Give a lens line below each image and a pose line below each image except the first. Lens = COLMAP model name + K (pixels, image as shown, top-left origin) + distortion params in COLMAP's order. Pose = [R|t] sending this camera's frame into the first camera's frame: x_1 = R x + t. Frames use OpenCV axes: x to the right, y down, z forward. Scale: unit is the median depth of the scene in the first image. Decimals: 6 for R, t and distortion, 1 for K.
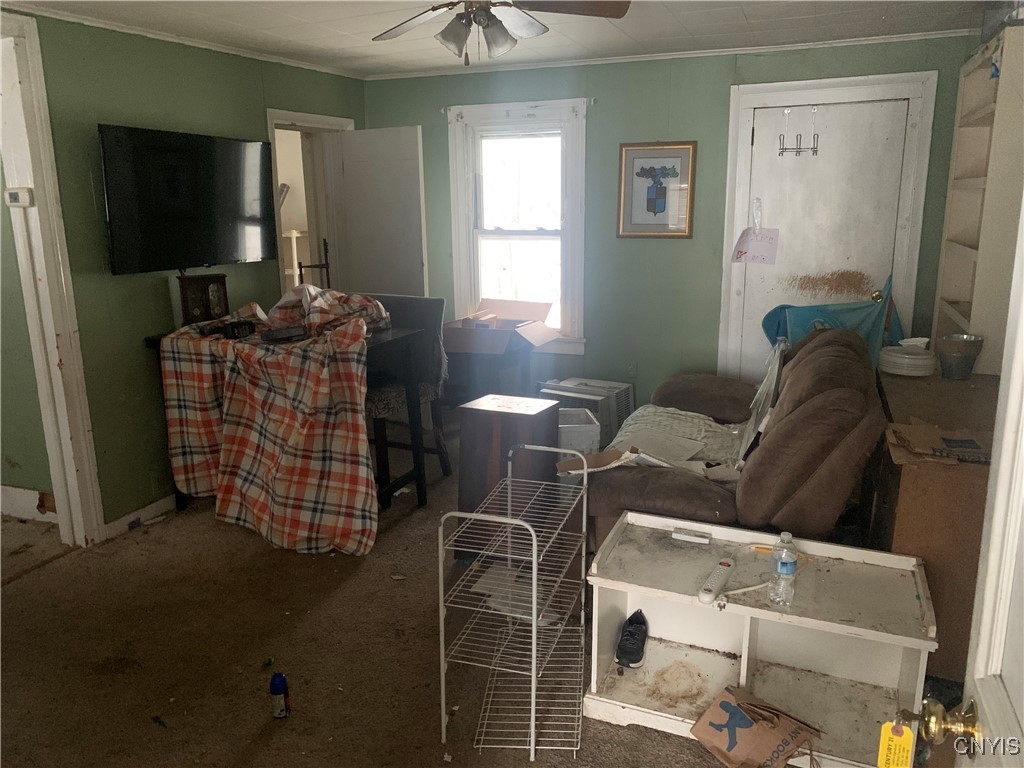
lens RADIAL K [[781.0, 0, 508.6], [0, 781.0, 385.5], [0, 0, 1]] dist [0.030673, -0.044955]
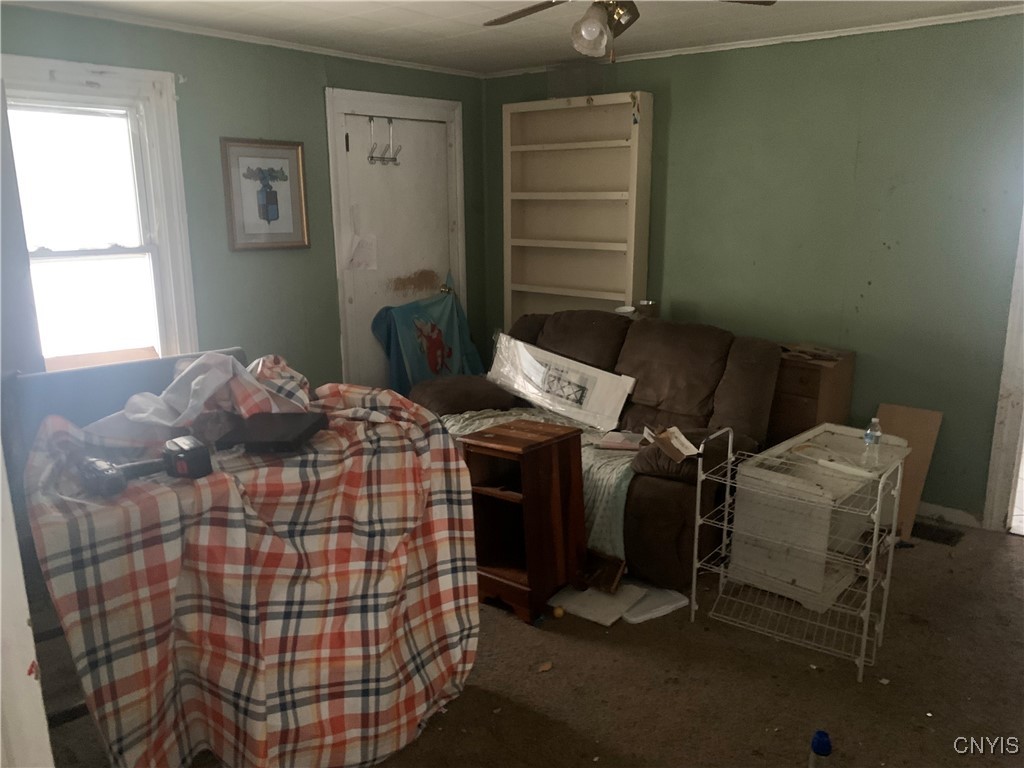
lens RADIAL K [[781.0, 0, 509.1], [0, 781.0, 382.4], [0, 0, 1]] dist [0.030673, -0.044955]
pose [[0.362503, -0.202752, 0.909661, -0.555022], [0.206751, 0.969224, 0.133637, -0.109510], [-0.908761, 0.139629, 0.393265, 0.448745]]
